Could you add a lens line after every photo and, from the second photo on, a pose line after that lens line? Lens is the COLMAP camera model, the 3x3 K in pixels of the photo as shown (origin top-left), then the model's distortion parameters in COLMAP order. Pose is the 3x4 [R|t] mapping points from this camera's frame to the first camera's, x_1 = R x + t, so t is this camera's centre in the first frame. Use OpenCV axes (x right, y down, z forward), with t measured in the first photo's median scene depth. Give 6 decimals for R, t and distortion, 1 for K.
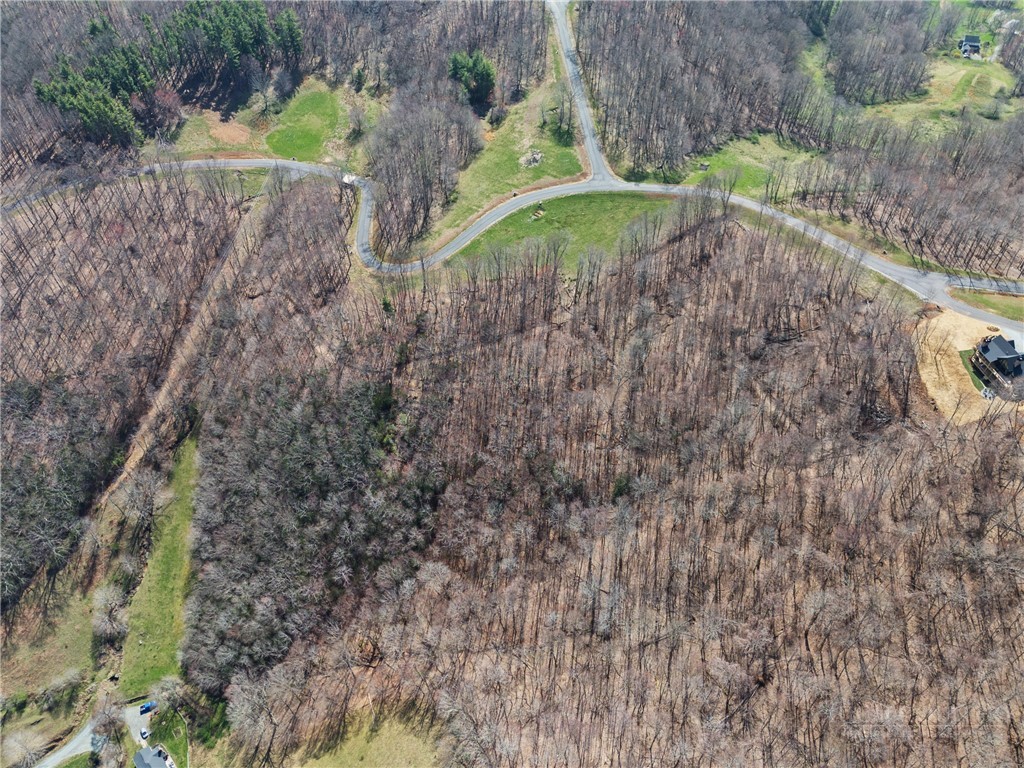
lens RADIAL K [[753.2, 0, 512.0], [0, 753.2, 384.0], [0, 0, 1]] dist [0.069472, -0.055905]
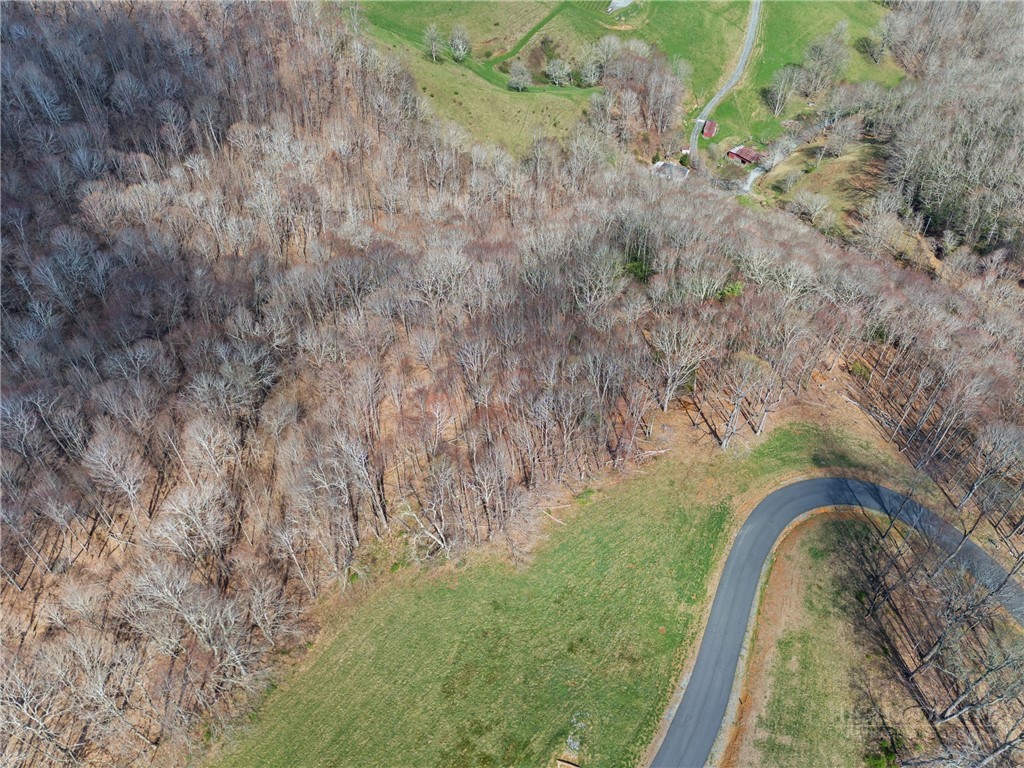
lens RADIAL K [[753.2, 0, 512.0], [0, 753.2, 384.0], [0, 0, 1]] dist [0.069472, -0.055905]
pose [[-0.951005, 0.239878, -0.195057, 0.074383], [-0.218746, -0.076191, 0.972803, -0.488626], [0.218493, 0.967809, 0.124930, 0.817617]]
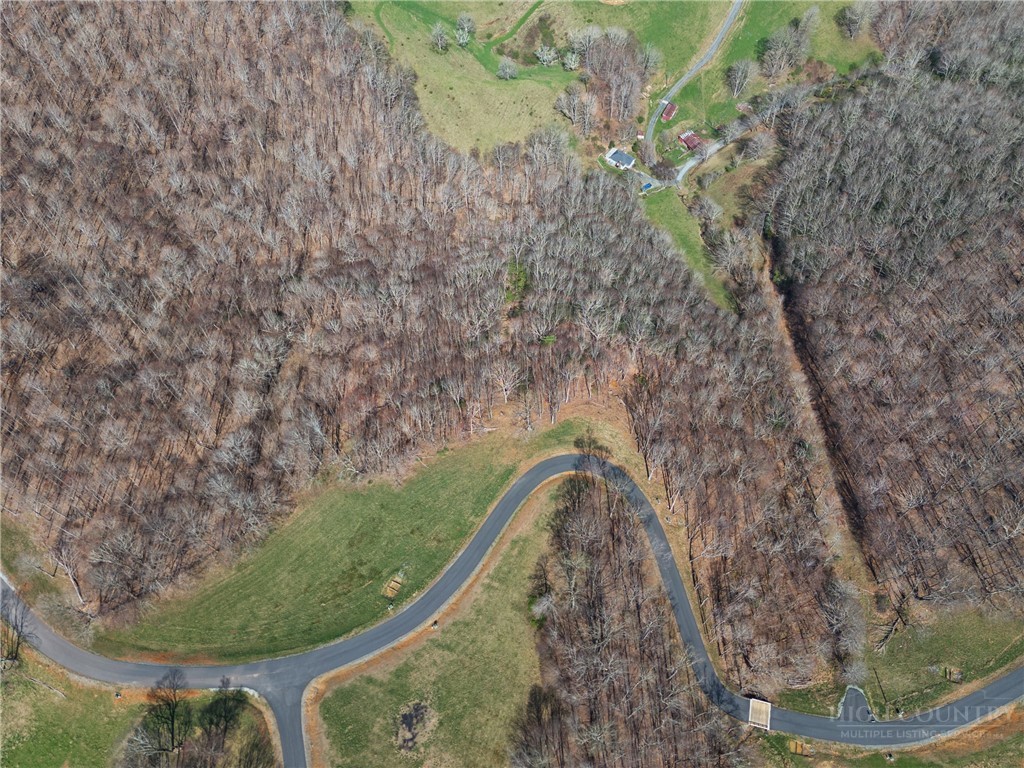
lens RADIAL K [[753.2, 0, 512.0], [0, 753.2, 384.0], [0, 0, 1]] dist [0.069472, -0.055905]
pose [[-0.982769, 0.174067, -0.062178, -0.053143], [-0.115611, -0.316402, 0.941554, -0.782730], [0.144220, 0.932518, 0.331074, 0.643865]]
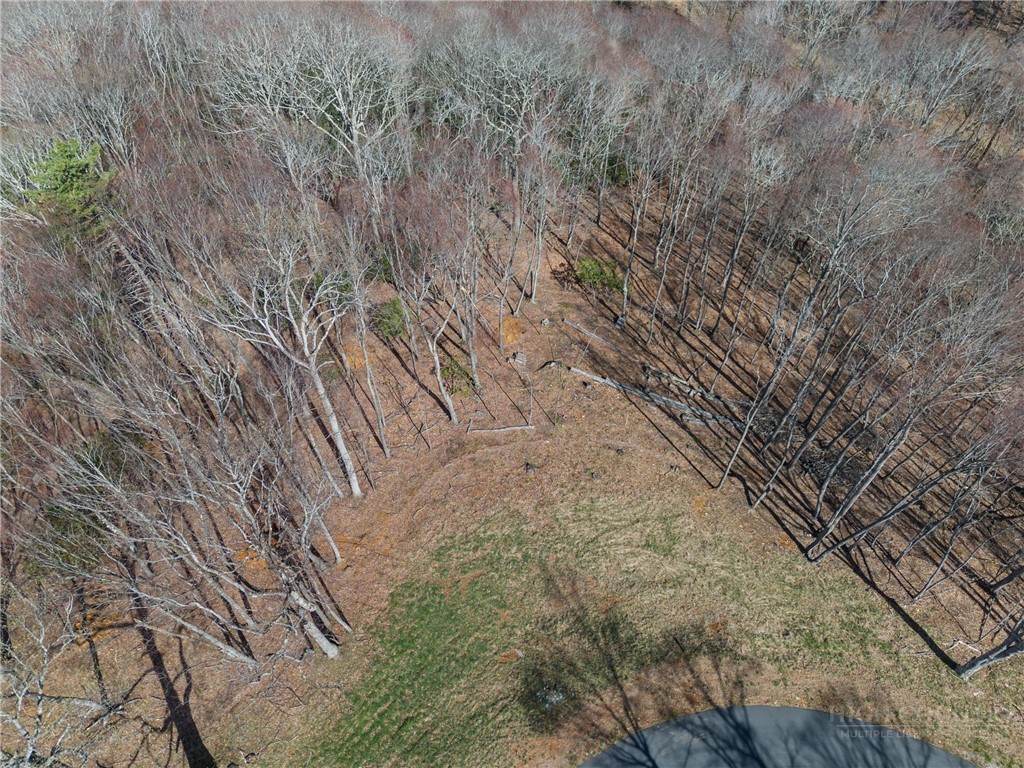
lens RADIAL K [[753.2, 0, 512.0], [0, 753.2, 384.0], [0, 0, 1]] dist [0.069472, -0.055905]
pose [[-0.750872, 0.568028, -0.336951, -0.135320], [-0.480792, -0.120344, 0.868537, -0.225576], [0.452803, 0.814163, 0.363466, 0.860225]]
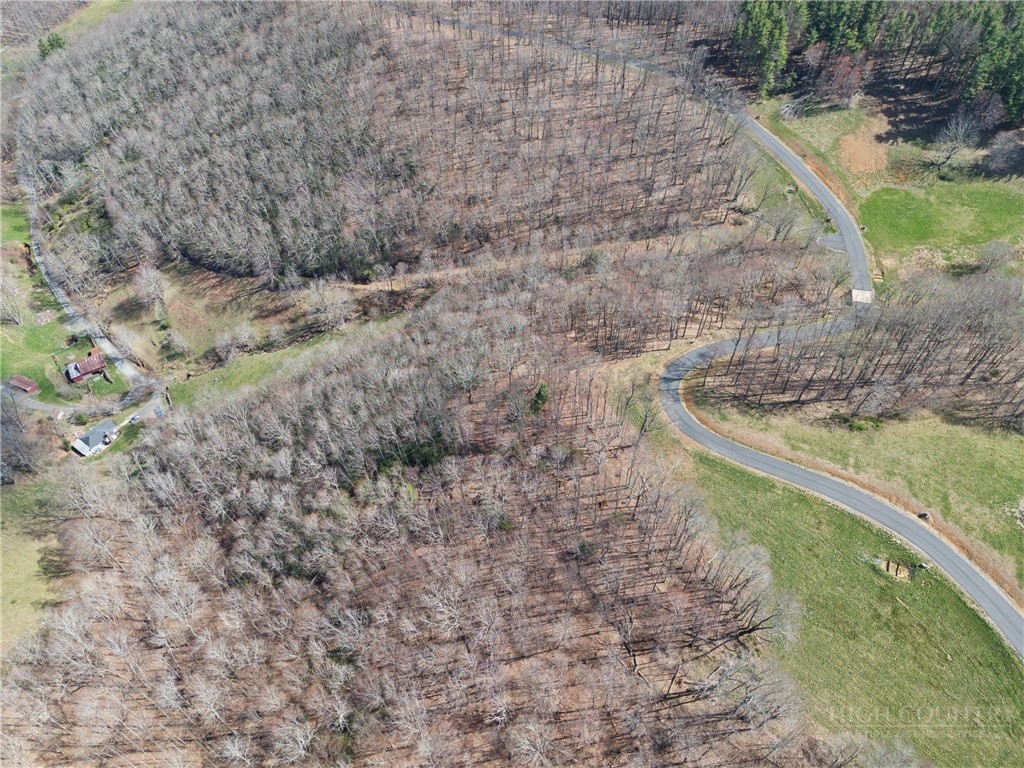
lens RADIAL K [[753.2, 0, 512.0], [0, 753.2, 384.0], [0, 0, 1]] dist [0.069472, -0.055905]
pose [[0.216197, 0.763421, -0.608643, 0.196580], [-0.737751, 0.536059, 0.410321, -0.312254], [0.639517, 0.360317, 0.679110, 0.443060]]
